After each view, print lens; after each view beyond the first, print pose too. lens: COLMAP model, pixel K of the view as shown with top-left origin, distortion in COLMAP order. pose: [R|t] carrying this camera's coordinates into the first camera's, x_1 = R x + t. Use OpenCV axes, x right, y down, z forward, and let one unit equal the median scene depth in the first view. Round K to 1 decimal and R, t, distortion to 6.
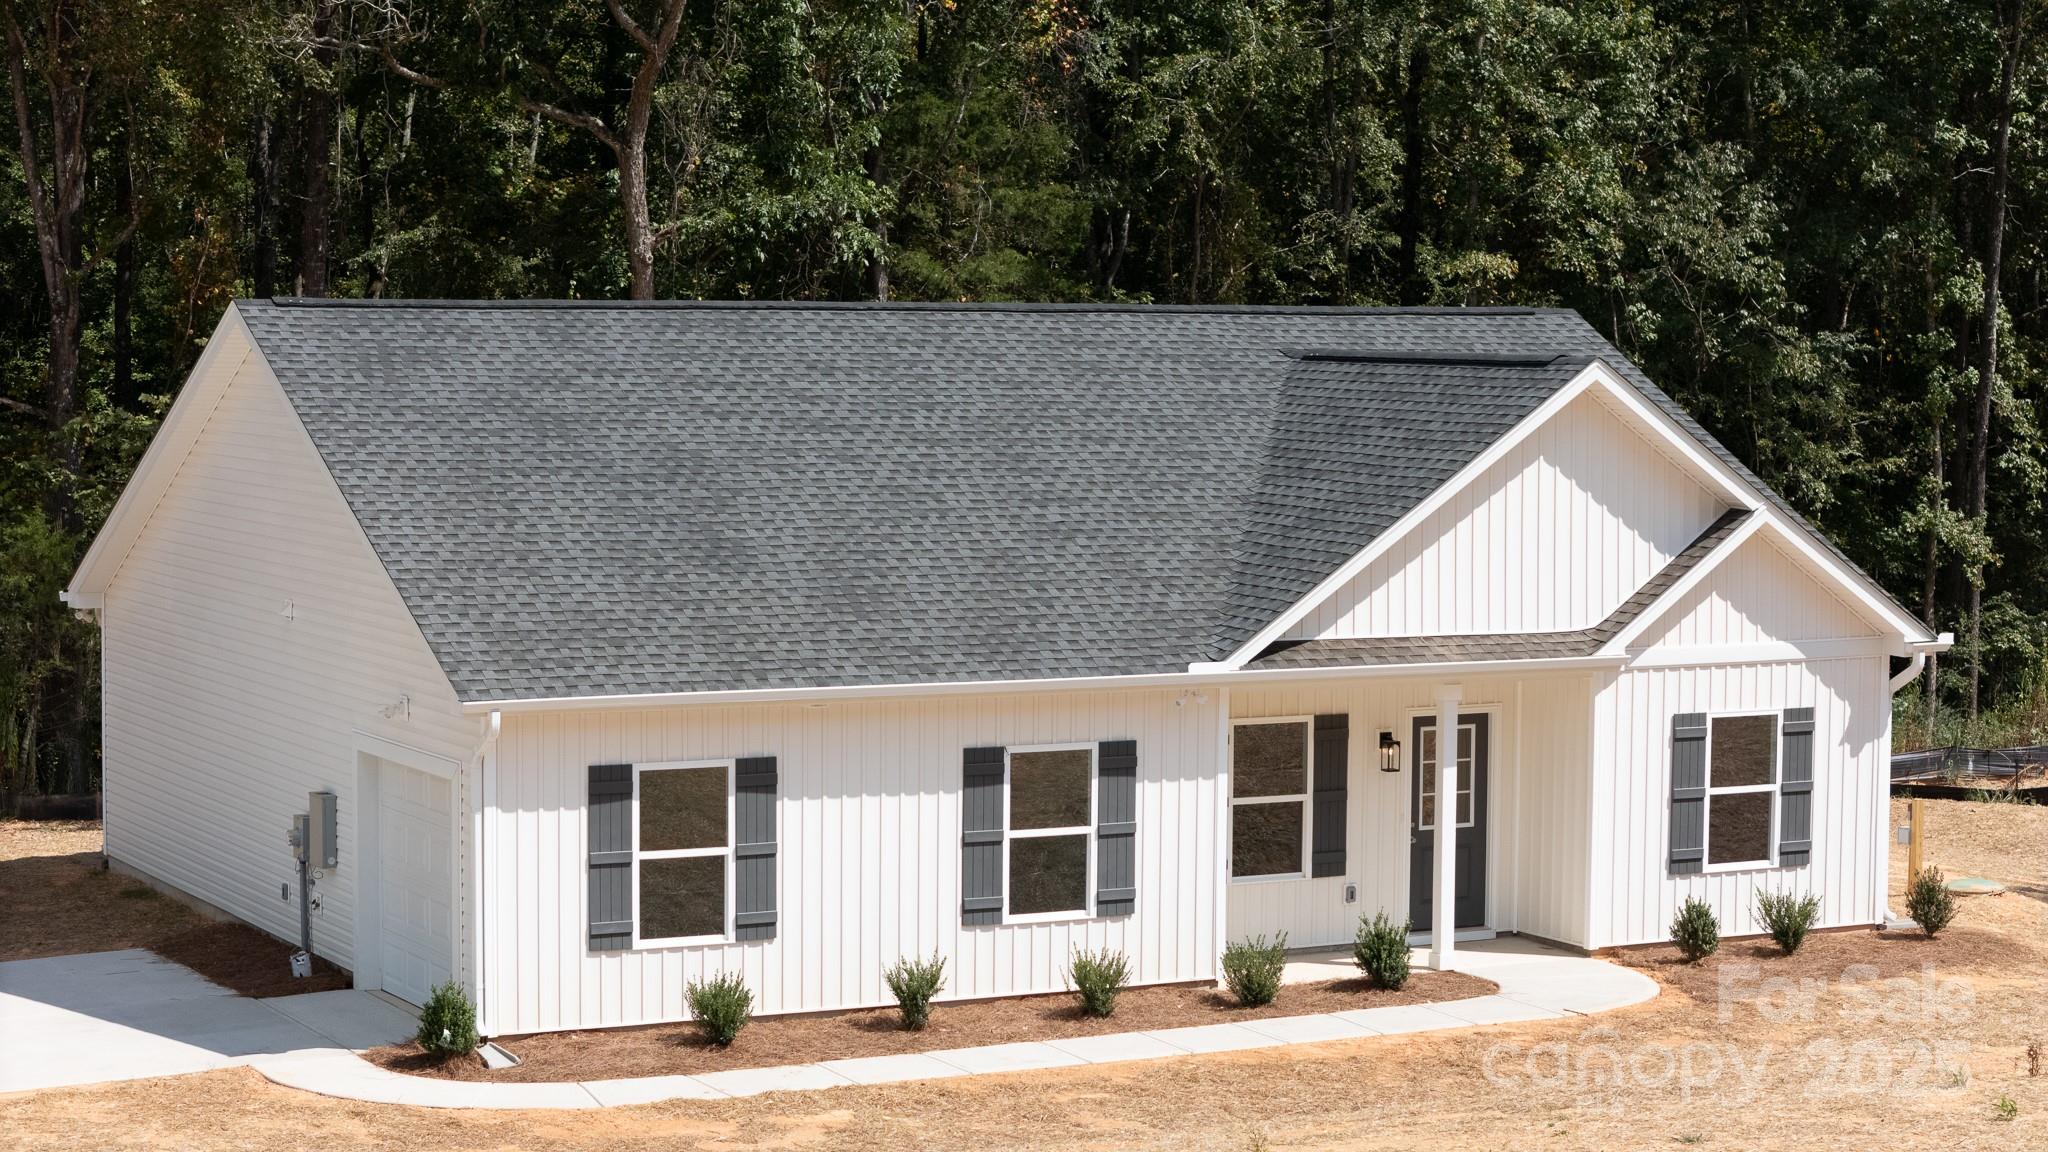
lens RADIAL K [[4147.6, 0, 1013.6], [0, 4147.6, 558.0], [0, 0, 1]] dist [-0.215924, 0.000000]
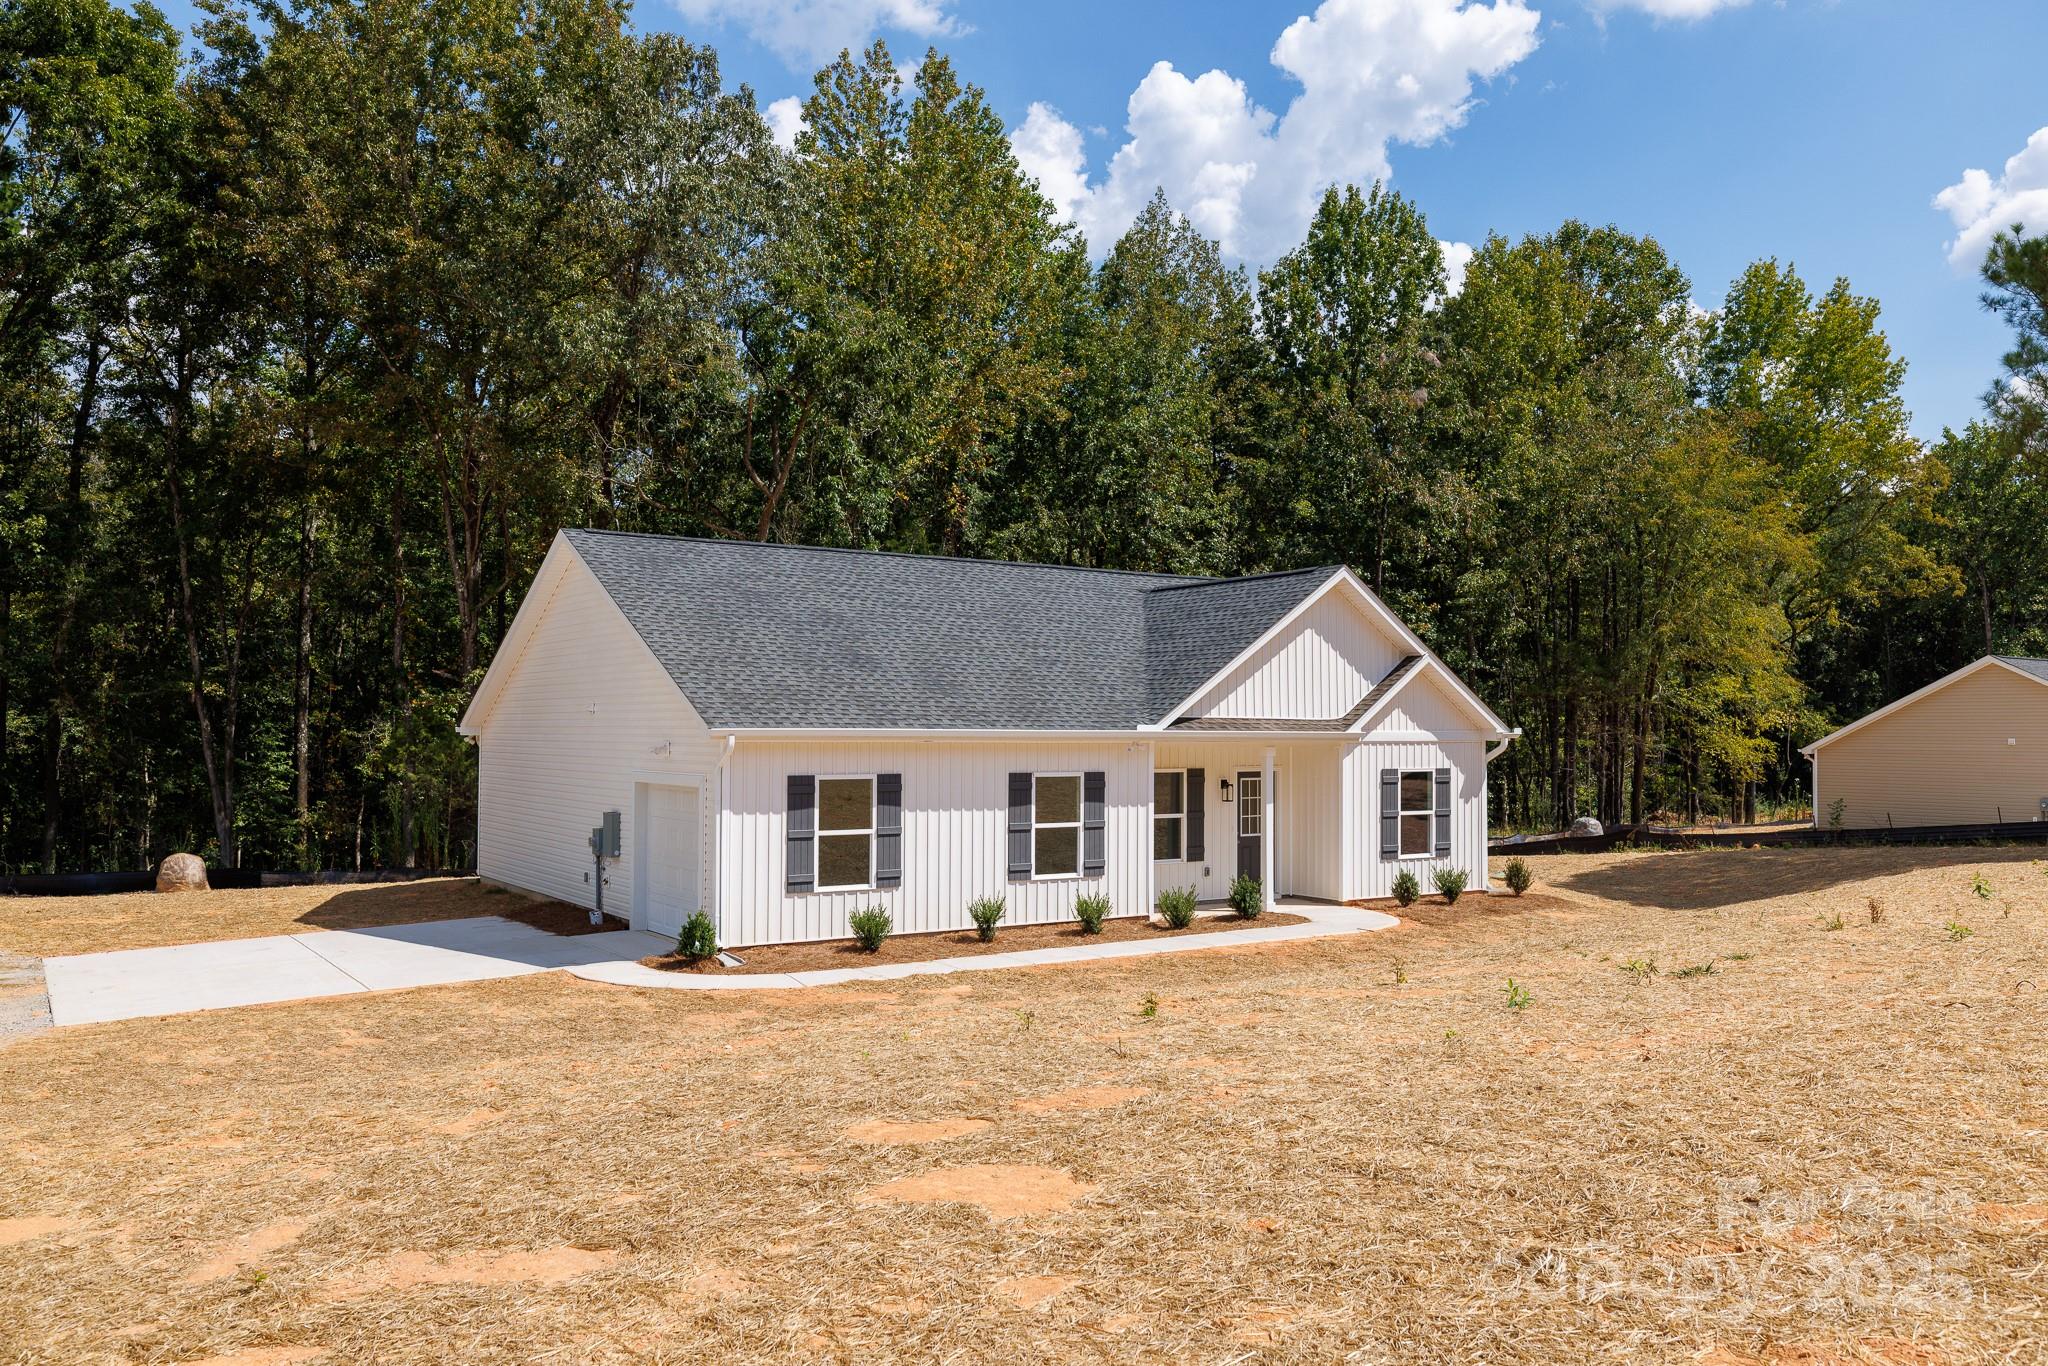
lens RADIAL K [[1575.2, 0, 1029.3], [0, 1575.2, 677.7], [0, 0, 1]] dist [-0.013748, 0.032597]
pose [[0.994254, 0.000530, 0.107045, -0.066230], [0.009884, 0.995261, -0.096731, 0.063741], [-0.106589, 0.097233, 0.989537, 0.338917]]
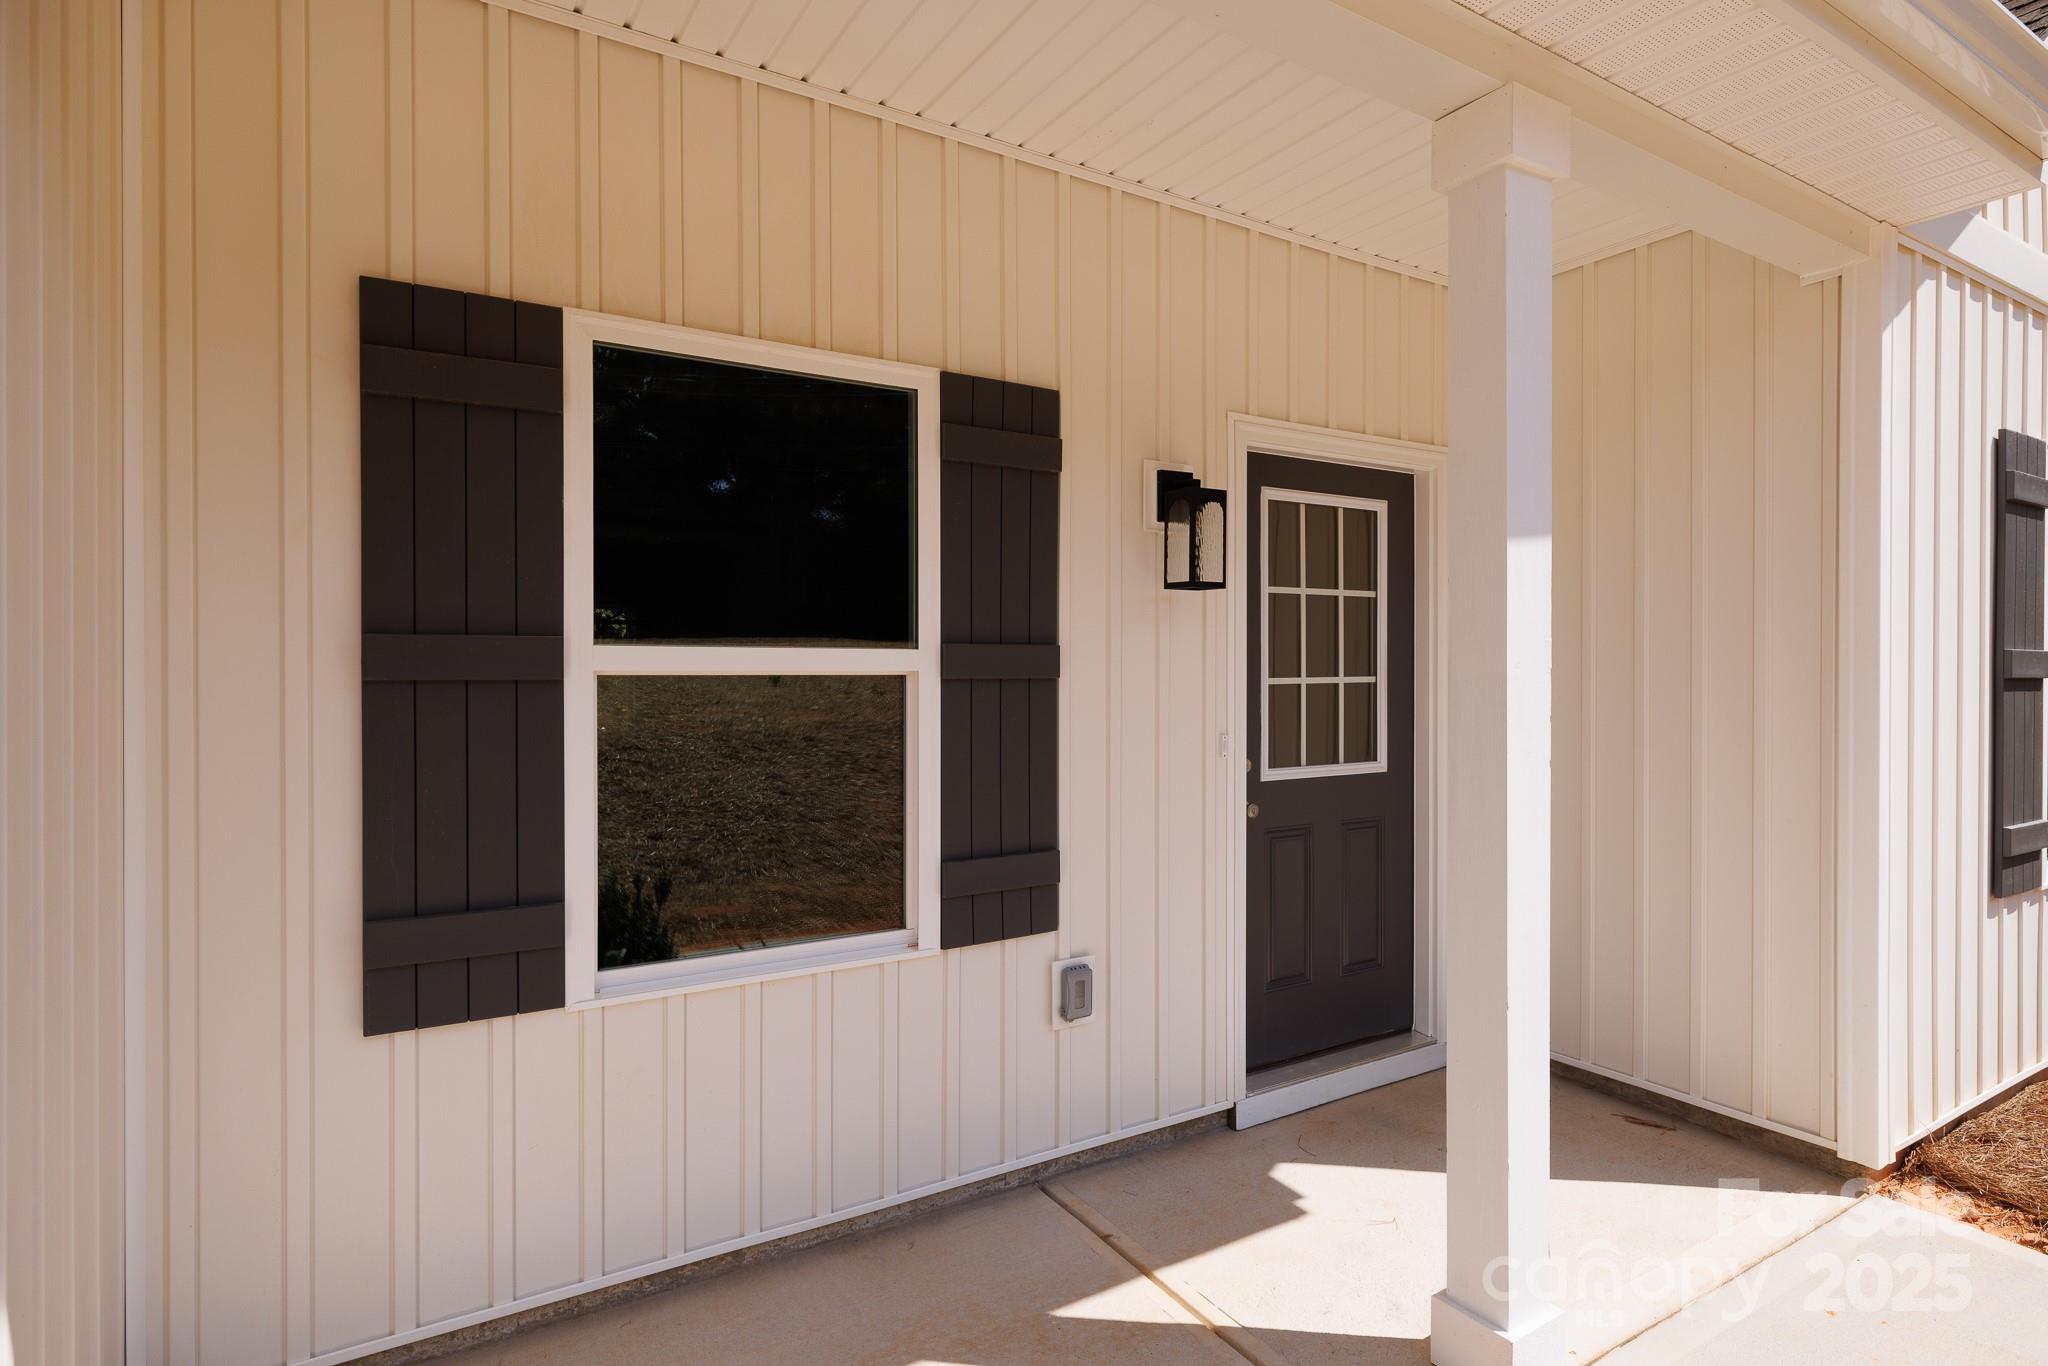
lens RADIAL K [[1081.0, 0, 1021.4], [0, 1081.0, 674.2], [0, 0, 1]] dist [-0.001622, 0.000095]
pose [[0.997263, -0.009488, 0.073325, 0.072598], [0.014146, 0.997896, -0.063274, 0.063517], [-0.072571, 0.064138, 0.995299, 0.928256]]
